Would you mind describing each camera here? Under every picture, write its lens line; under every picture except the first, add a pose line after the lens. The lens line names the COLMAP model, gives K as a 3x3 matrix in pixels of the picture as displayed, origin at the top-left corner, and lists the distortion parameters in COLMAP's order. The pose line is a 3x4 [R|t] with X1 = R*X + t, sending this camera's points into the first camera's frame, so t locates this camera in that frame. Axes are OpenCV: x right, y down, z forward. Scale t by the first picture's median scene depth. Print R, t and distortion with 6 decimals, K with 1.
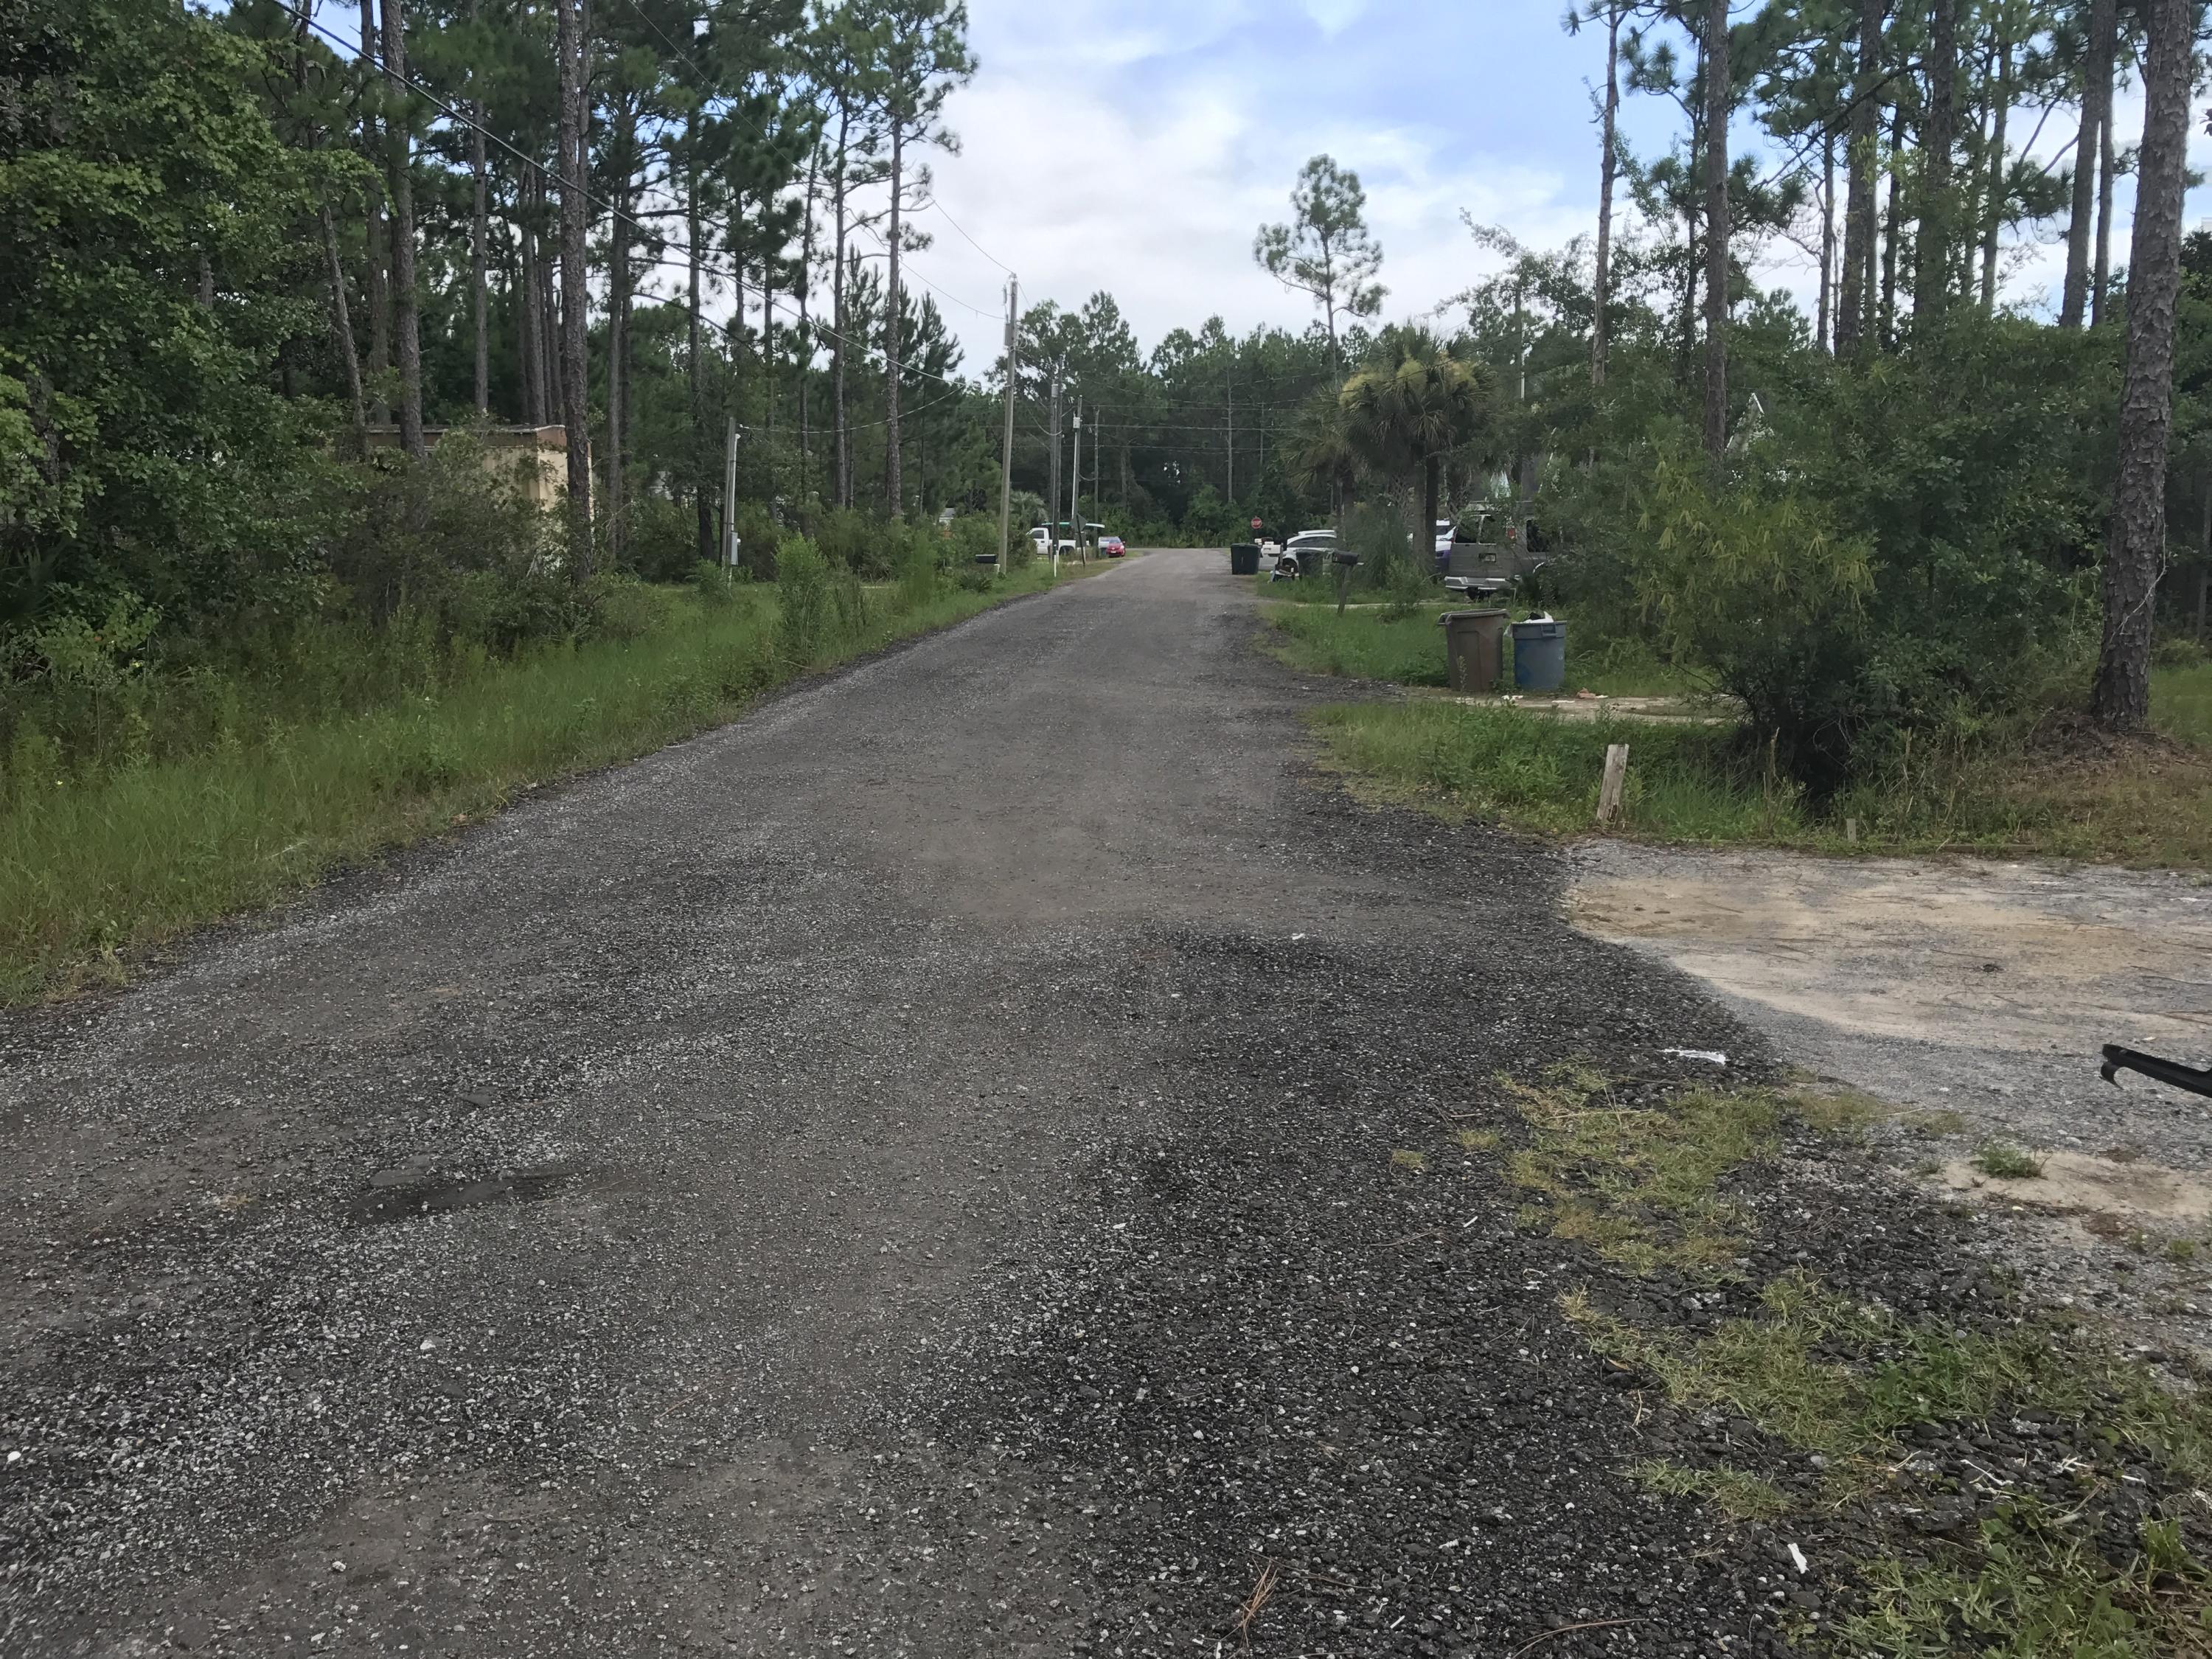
lens RADIAL K [[1805.2, 0, 1106.0], [0, 1805.2, 829.5], [0, 0, 1]] dist [0.003116, 0.012119]
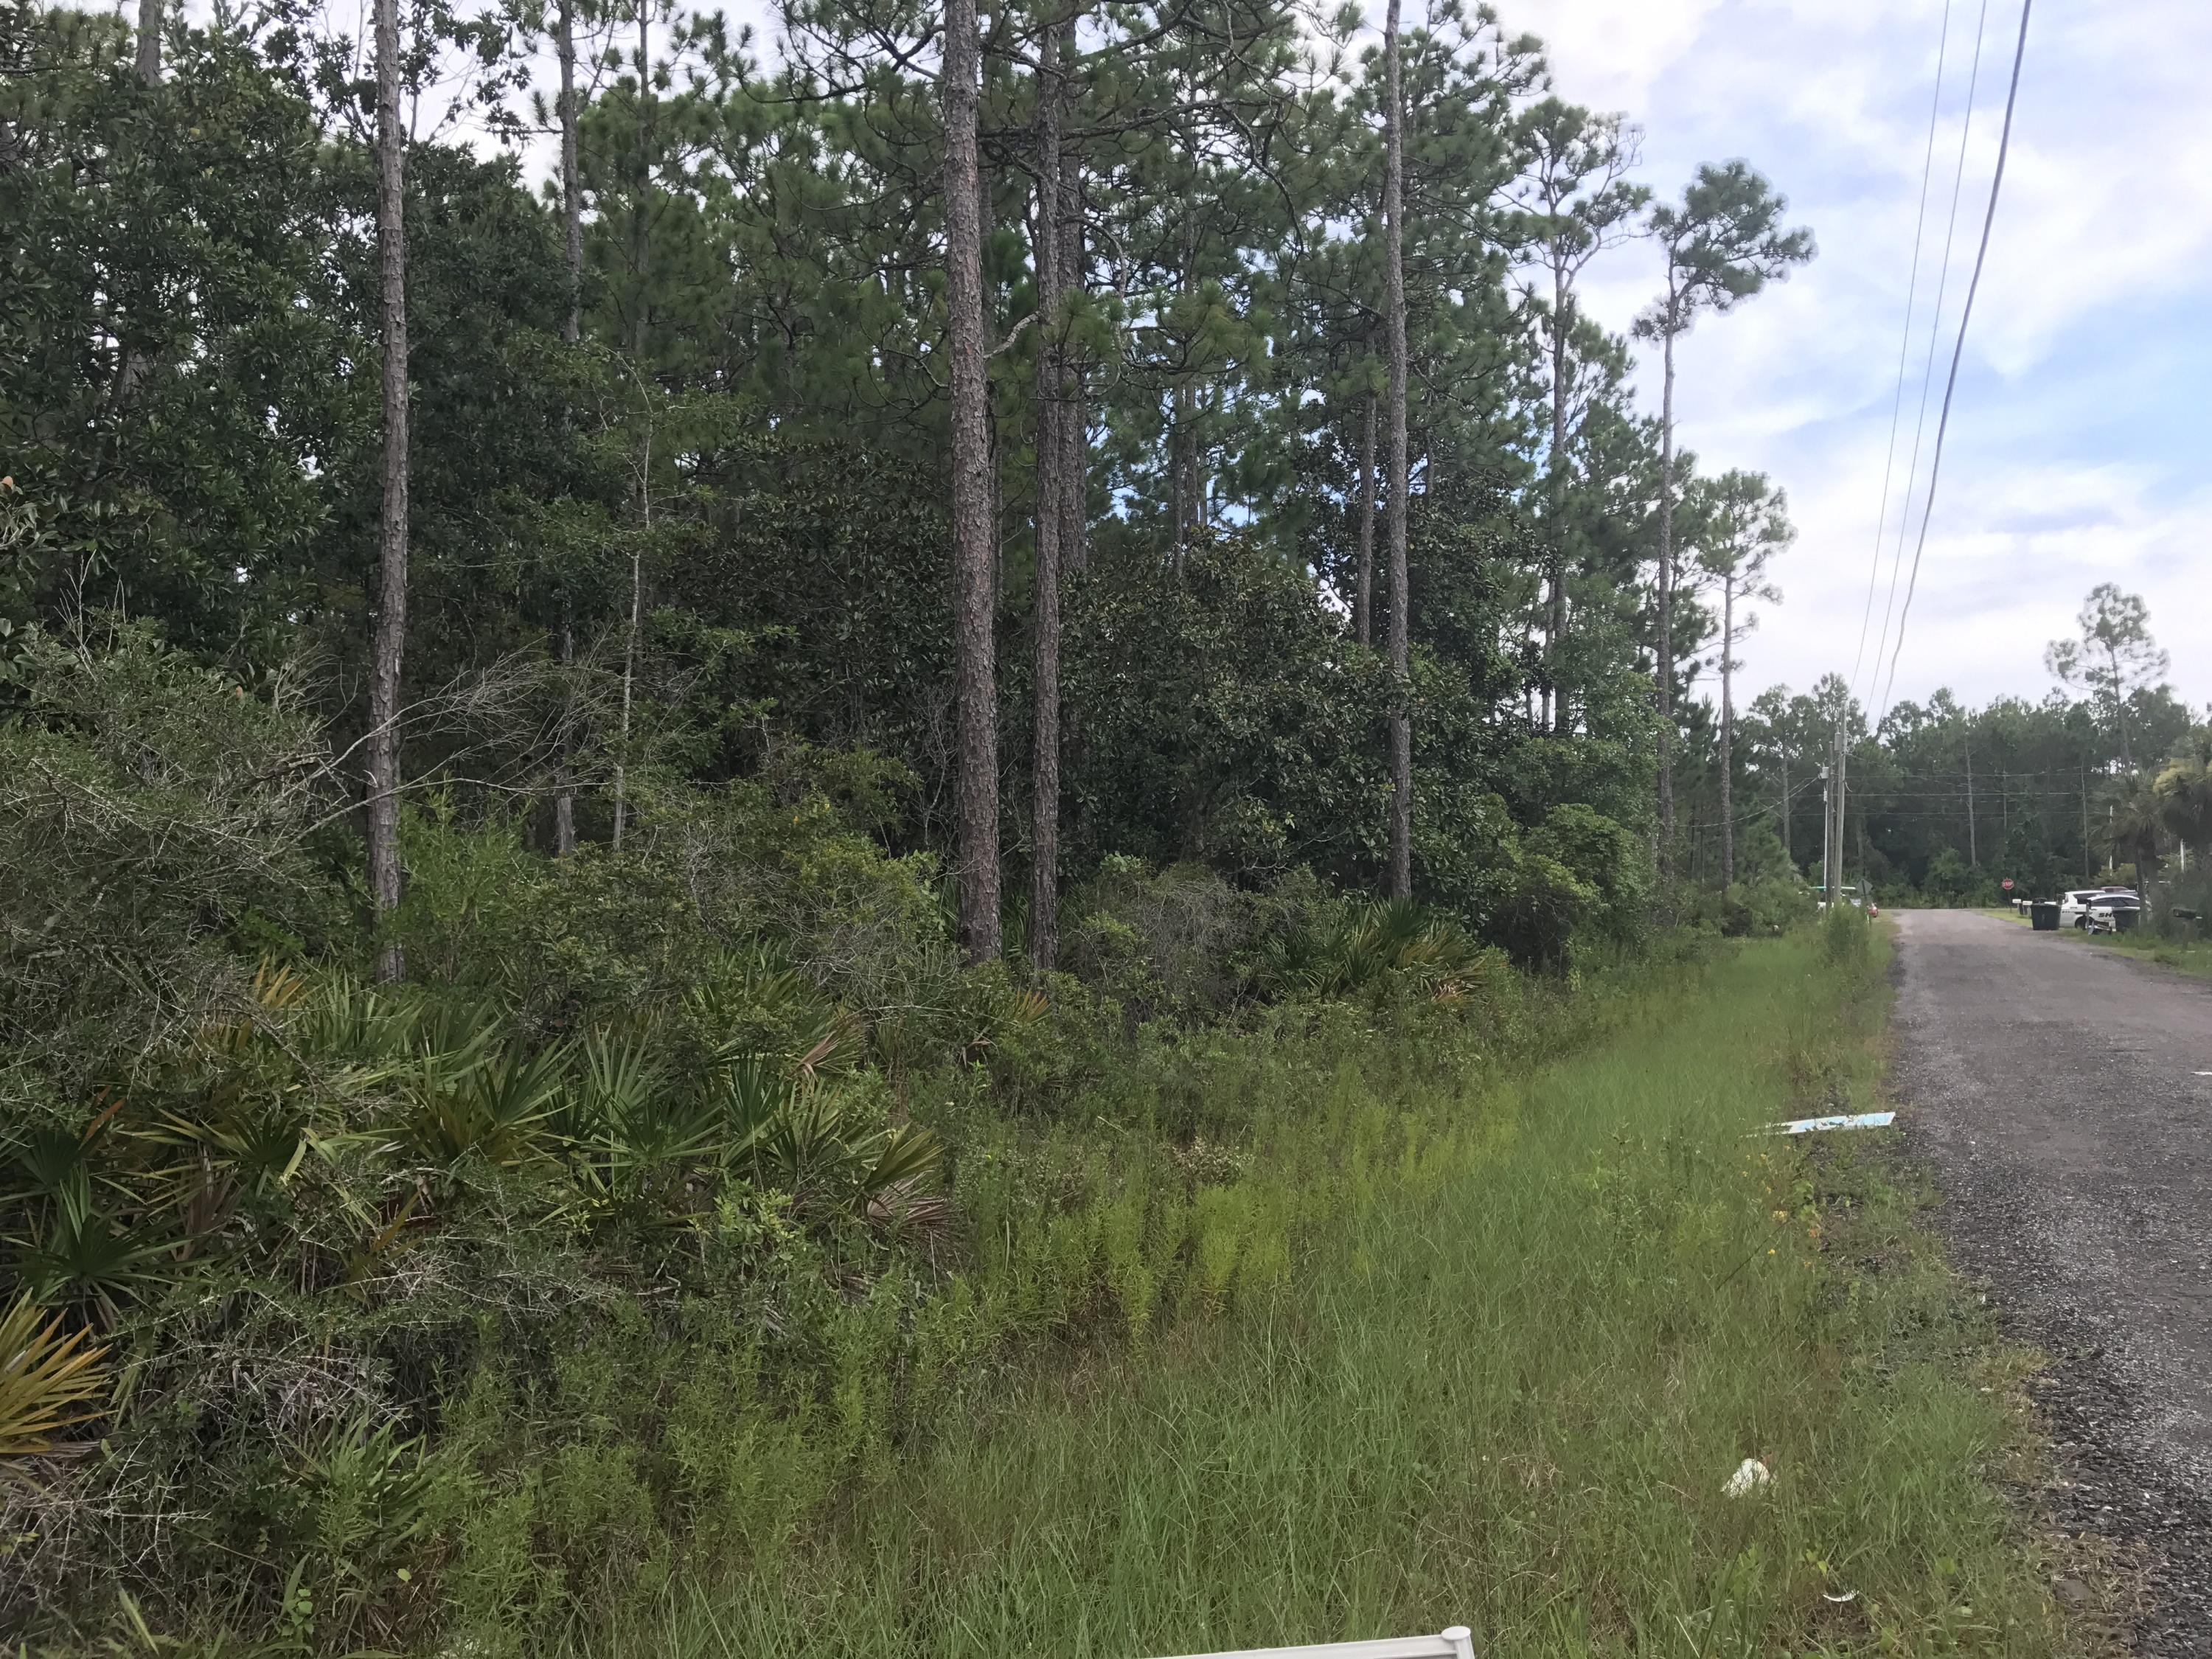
lens RADIAL K [[1805.2, 0, 1106.0], [0, 1805.2, 829.5], [0, 0, 1]] dist [0.003116, 0.012119]
pose [[0.936770, -0.024004, -0.349122, -0.083819], [-0.046108, 0.980481, -0.191130, 0.045728], [0.346896, 0.195142, 0.917378, -0.290644]]
